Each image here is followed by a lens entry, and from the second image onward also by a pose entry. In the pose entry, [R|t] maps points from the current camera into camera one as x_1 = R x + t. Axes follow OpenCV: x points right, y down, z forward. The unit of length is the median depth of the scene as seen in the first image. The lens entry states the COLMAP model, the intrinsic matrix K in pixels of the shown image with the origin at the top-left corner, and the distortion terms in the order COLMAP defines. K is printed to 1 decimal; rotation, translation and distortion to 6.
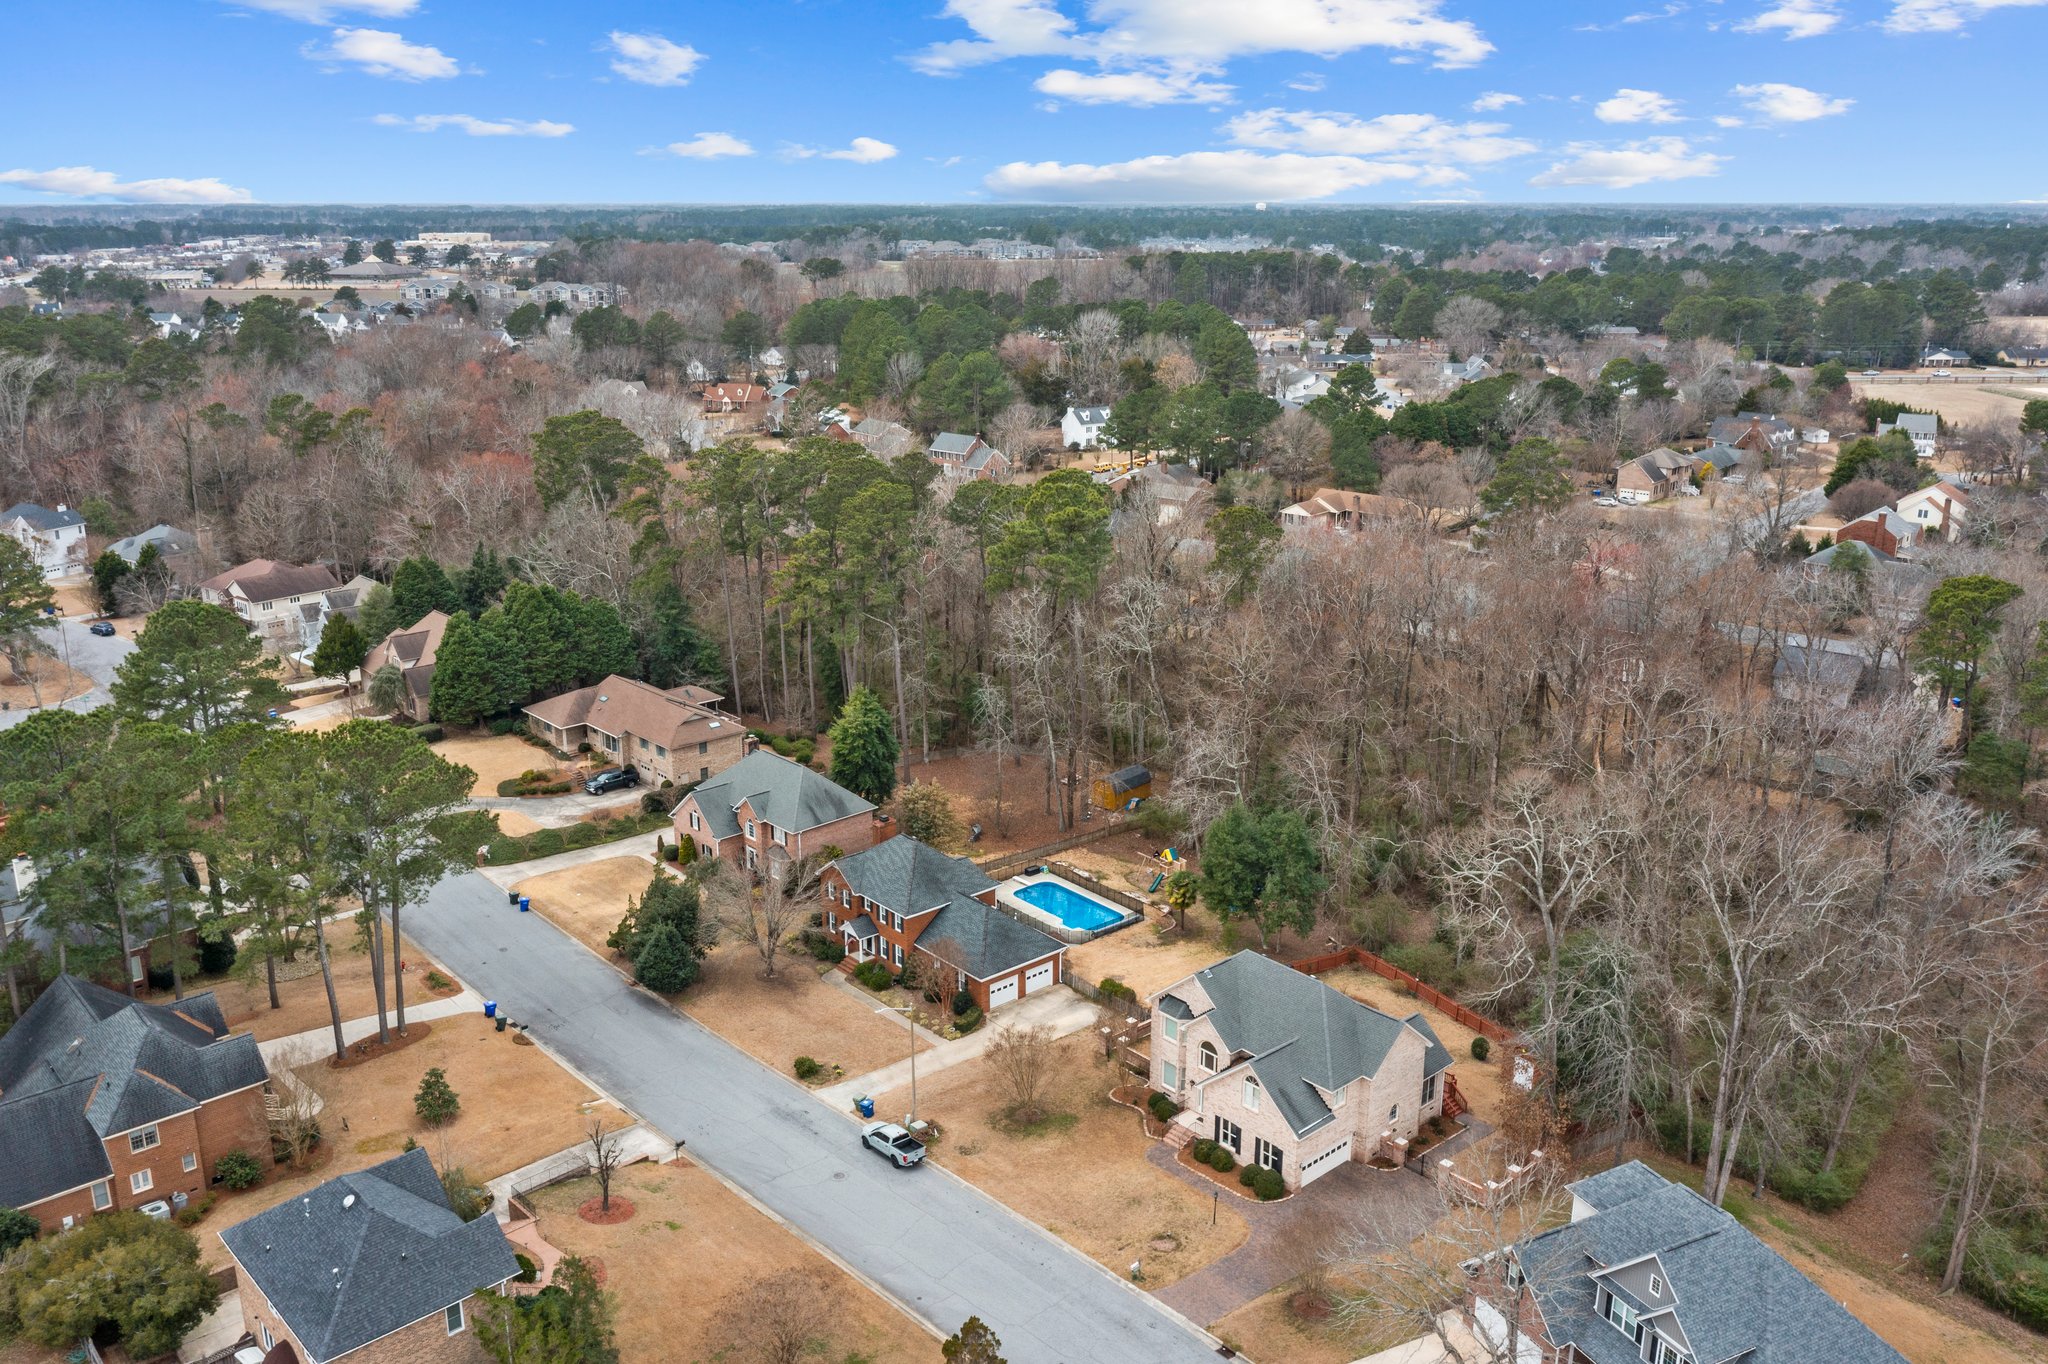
lens RADIAL K [[1650.7, 0, 1019.2], [0, 1650.7, 687.5], [0, 0, 1]] dist [-0.008072, -0.005613]
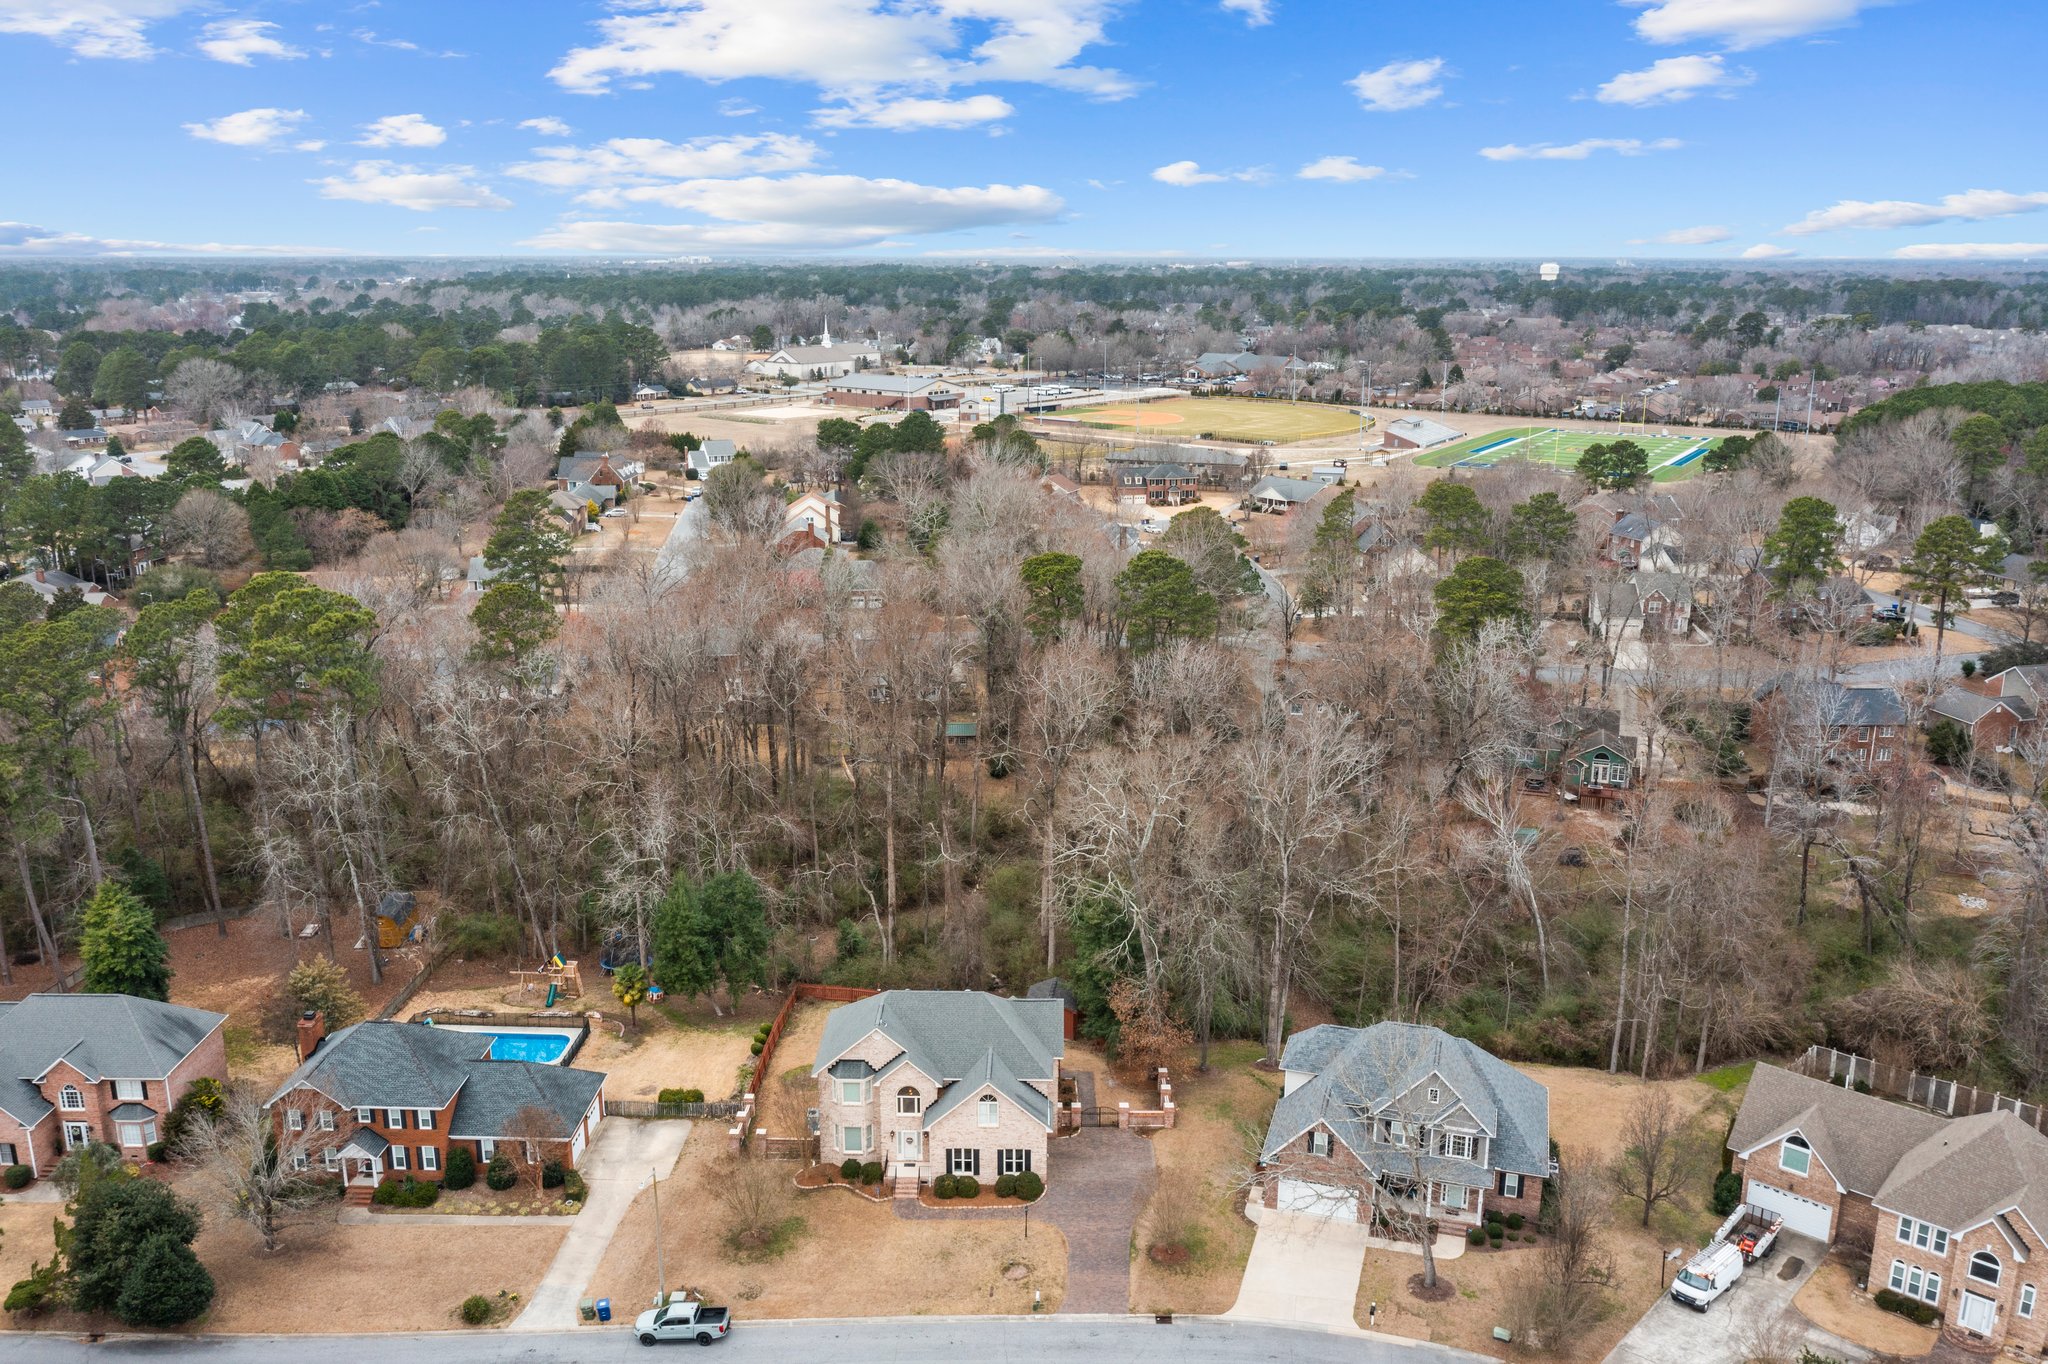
lens RADIAL K [[1650.7, 0, 1026.4], [0, 1650.7, 682.2], [0, 0, 1]] dist [-0.008072, -0.005613]
pose [[0.668681, -0.184045, 0.720412, -0.440286], [0.207521, 0.976576, 0.056868, -0.058906], [-0.714003, 0.111475, 0.691211, 0.187409]]
